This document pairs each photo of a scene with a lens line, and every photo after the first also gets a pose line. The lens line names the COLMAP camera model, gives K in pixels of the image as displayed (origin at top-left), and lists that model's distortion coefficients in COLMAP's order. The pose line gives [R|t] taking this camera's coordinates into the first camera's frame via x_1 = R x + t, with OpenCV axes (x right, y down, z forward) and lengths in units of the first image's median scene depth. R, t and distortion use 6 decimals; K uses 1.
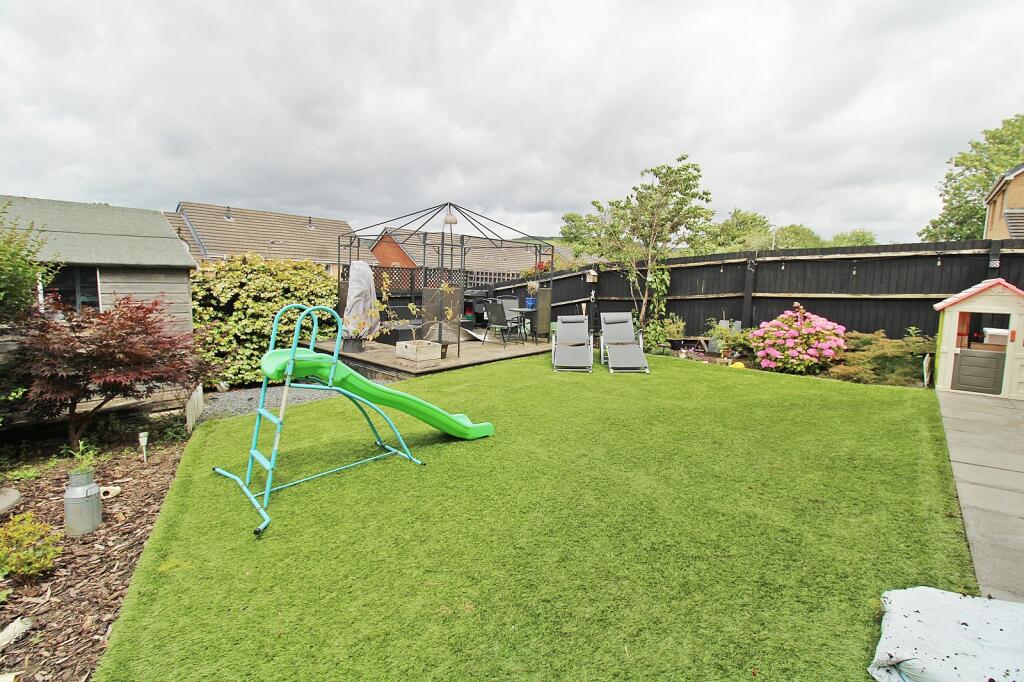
lens RADIAL K [[495.7, 0, 516.5], [0, 495.7, 336.7], [0, 0, 1]] dist [-0.004782, -0.000731]
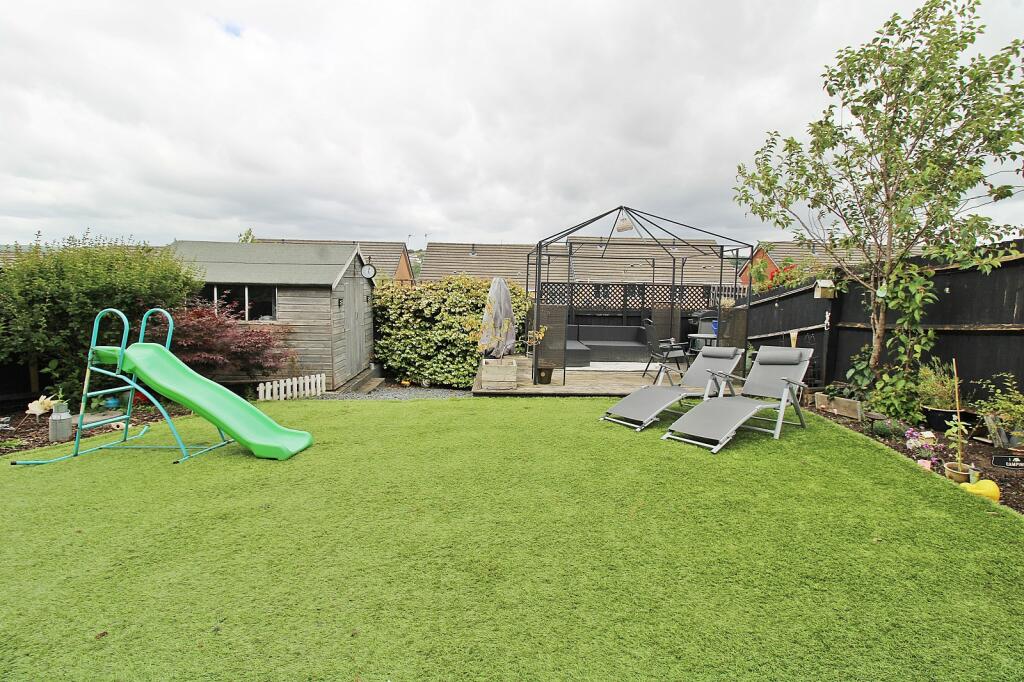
lens RADIAL K [[489.7, 0, 512.0], [0, 489.7, 341.0], [0, 0, 1]] dist [0.000899, 0.000208]
pose [[0.634726, 0.064044, -0.770078, 0.460073], [-0.090223, 0.995886, 0.008459, -0.032876], [0.767452, 0.064110, 0.637893, 0.380333]]
